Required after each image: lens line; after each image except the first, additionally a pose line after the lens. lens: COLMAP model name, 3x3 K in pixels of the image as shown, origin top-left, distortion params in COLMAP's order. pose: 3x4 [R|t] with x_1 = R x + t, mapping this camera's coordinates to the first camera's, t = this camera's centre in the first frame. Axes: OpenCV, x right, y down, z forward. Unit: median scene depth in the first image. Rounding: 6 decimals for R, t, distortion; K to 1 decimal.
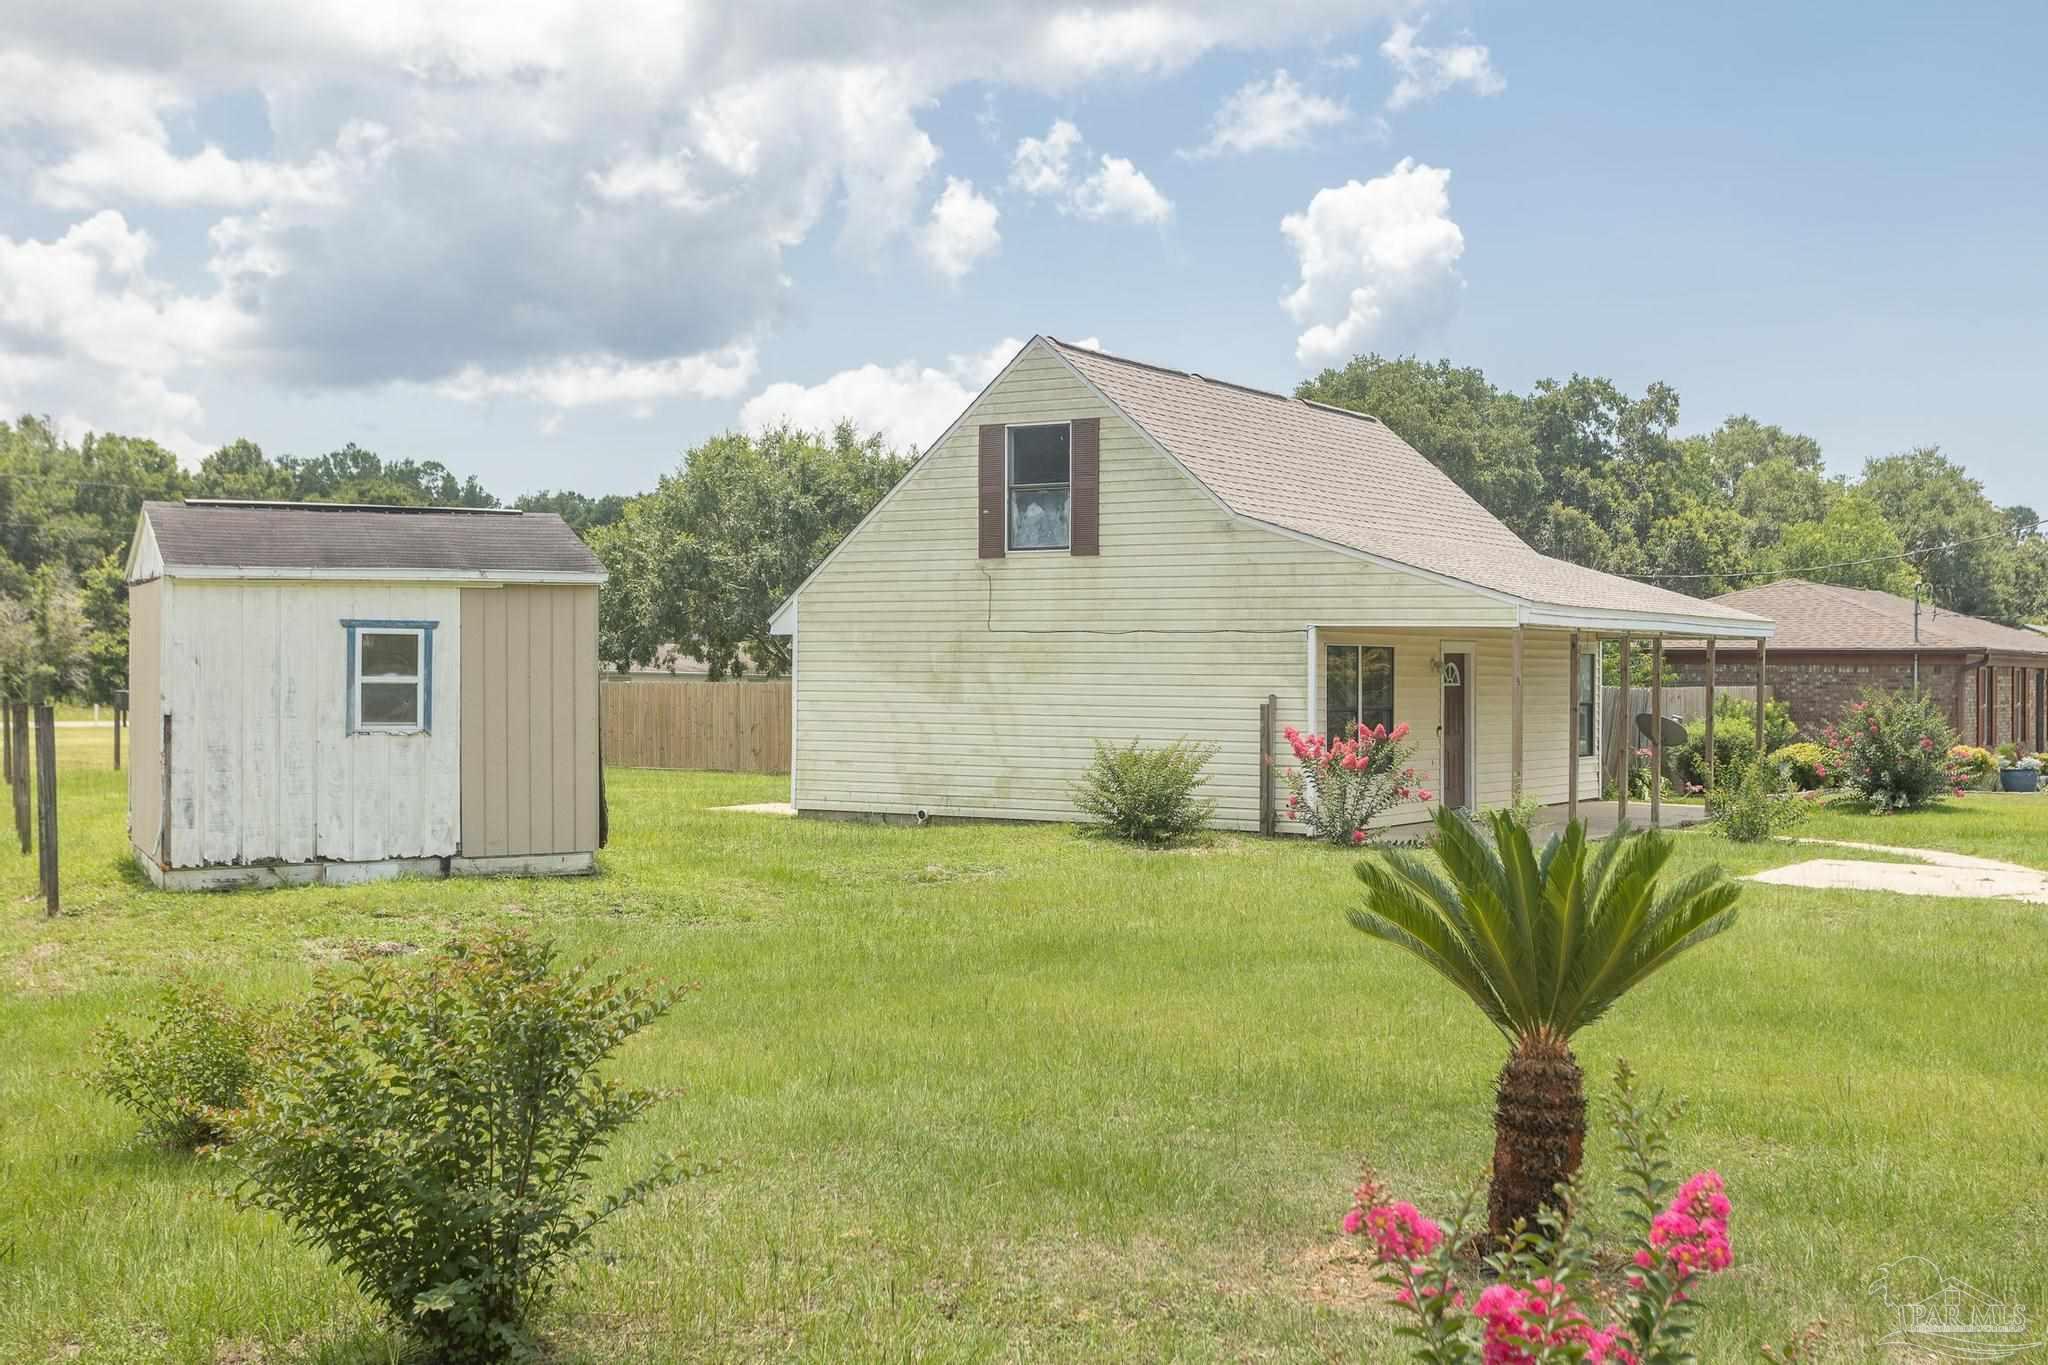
lens RADIAL K [[2289.5, 0, 1024.0], [0, 2289.5, 682.5], [0, 0, 1]] dist [0.063083, -0.000032]
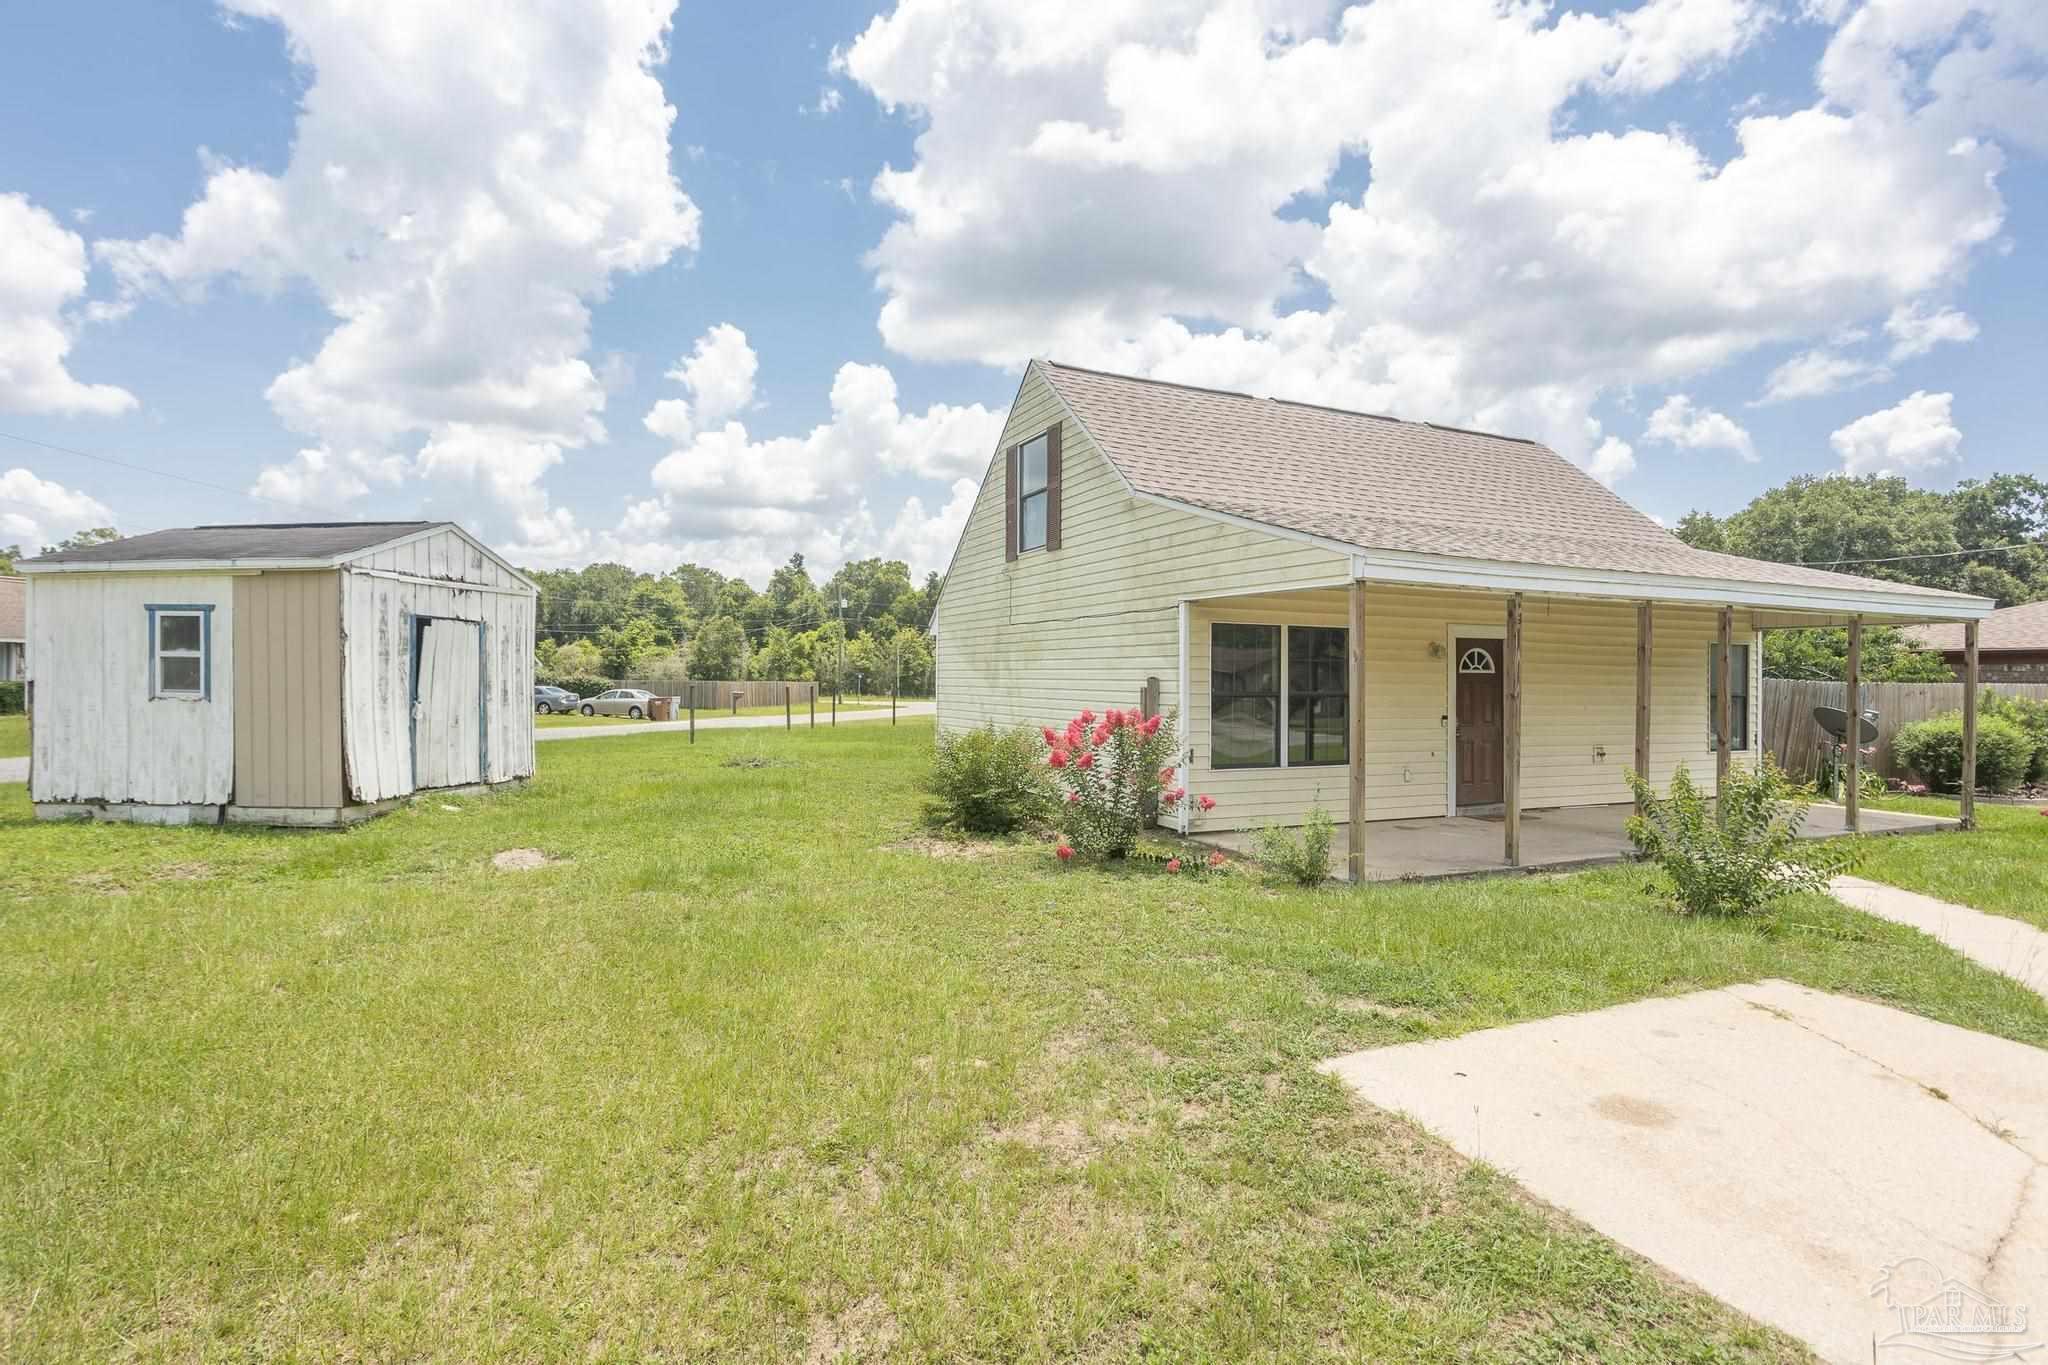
lens RADIAL K [[1000.9, 0, 1020.1], [0, 1000.9, 645.7], [0, 0, 1]] dist [-0.060660, 0.044903]
pose [[0.832026, -0.017531, -0.554460, 0.286822], [-0.007341, 0.999065, -0.042605, 0.010092], [0.554688, 0.039519, 0.831119, 0.630581]]
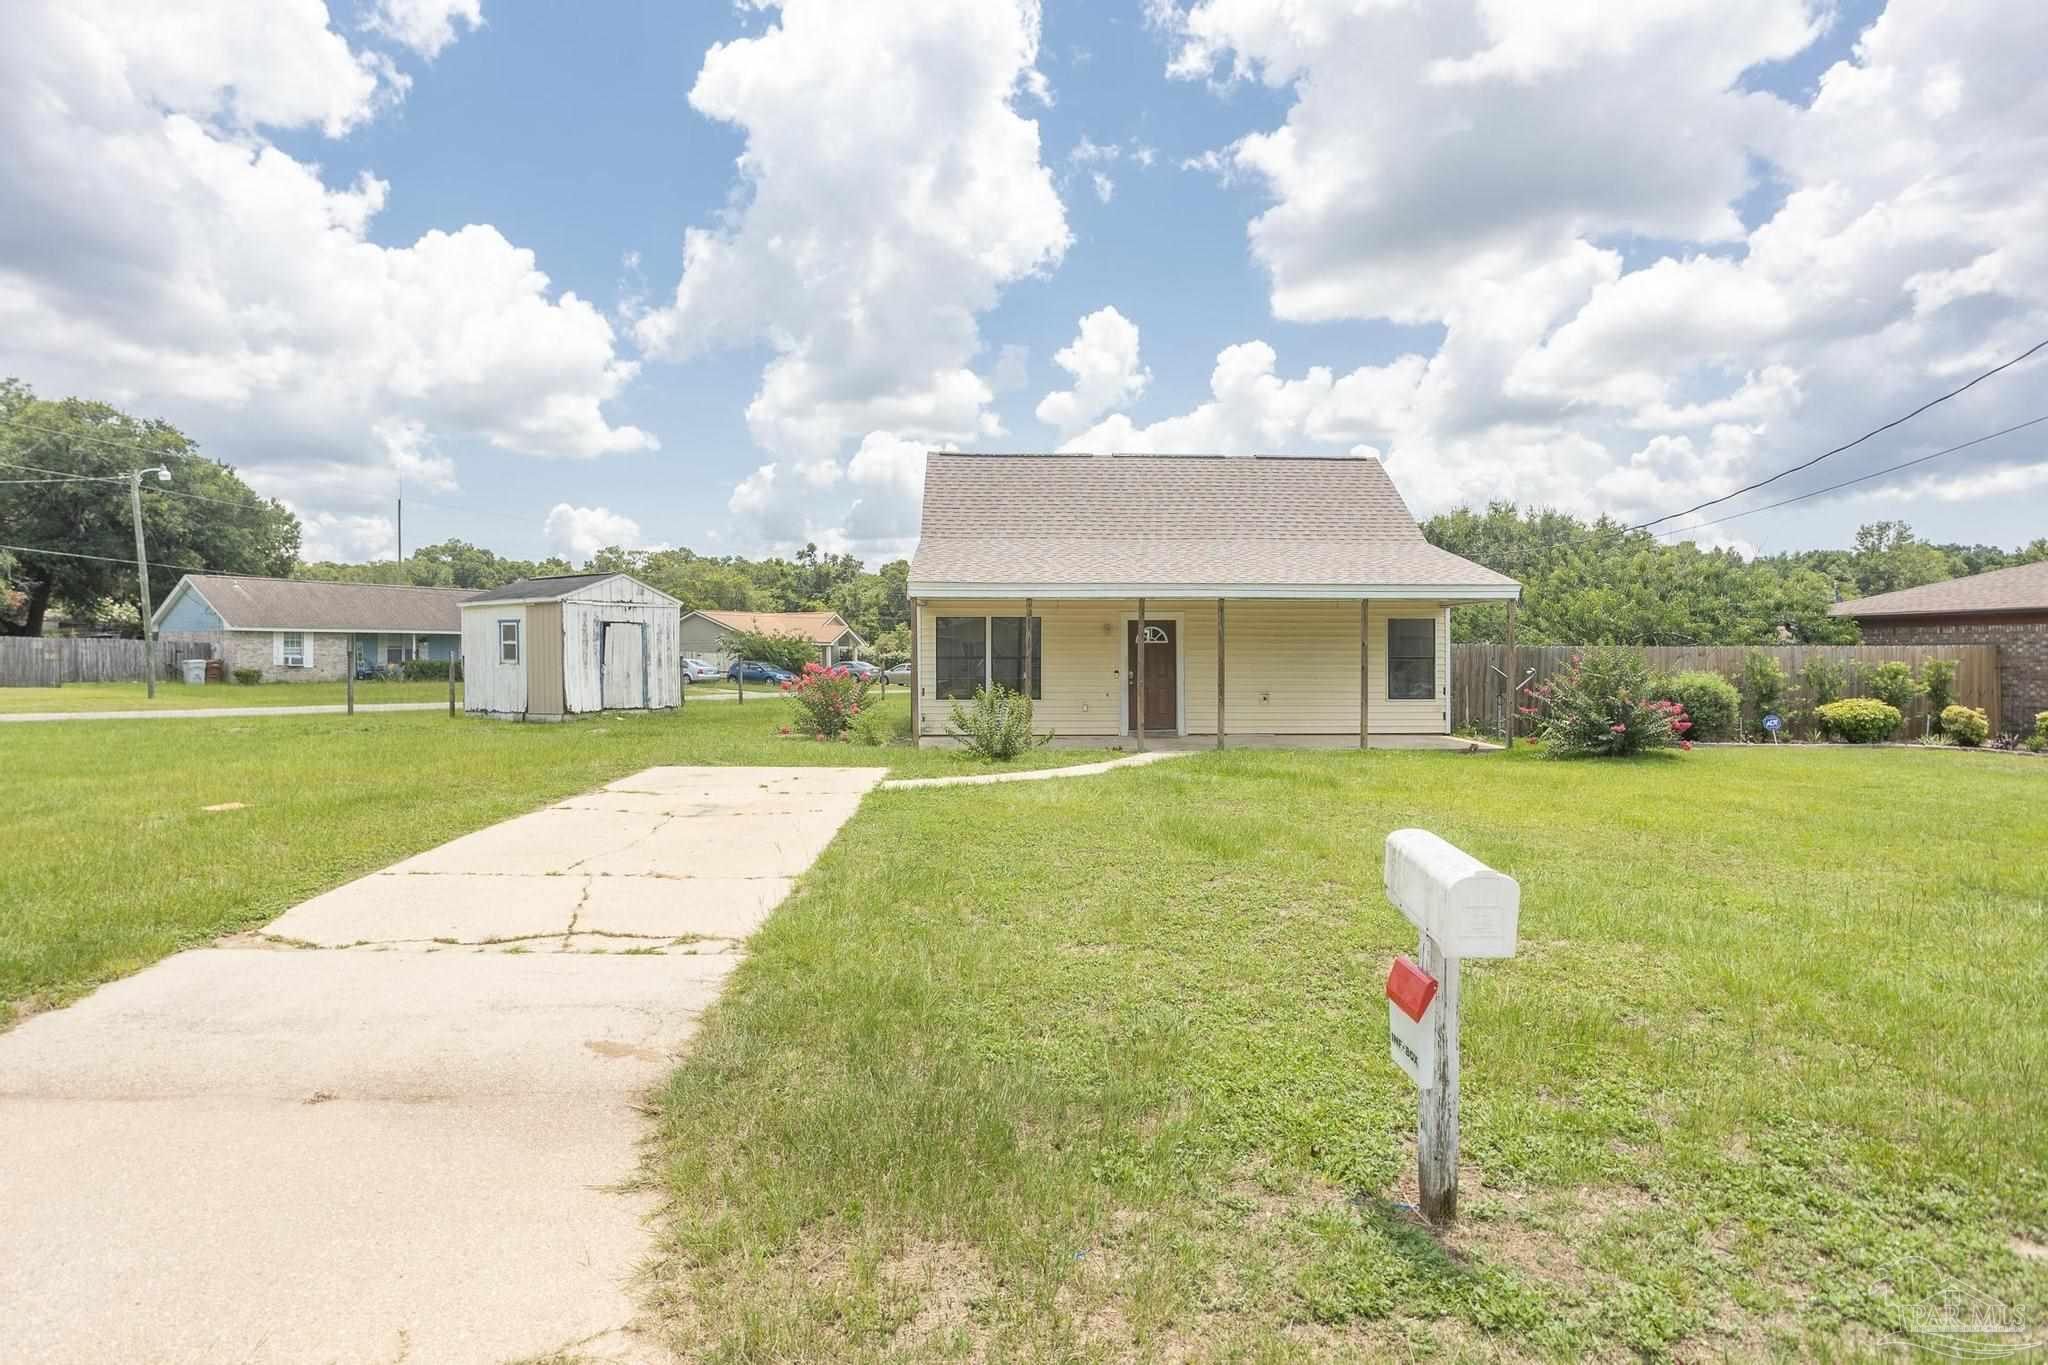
lens RADIAL K [[1013.2, 0, 1024.3], [0, 1013.2, 628.8], [0, 0, 1]] dist [-0.036701, 0.000015]
pose [[0.560167, -0.026455, -0.827957, 0.755994], [-0.001082, 0.999466, -0.032668, 0.014947], [0.828379, 0.019195, 0.559839, 0.653921]]
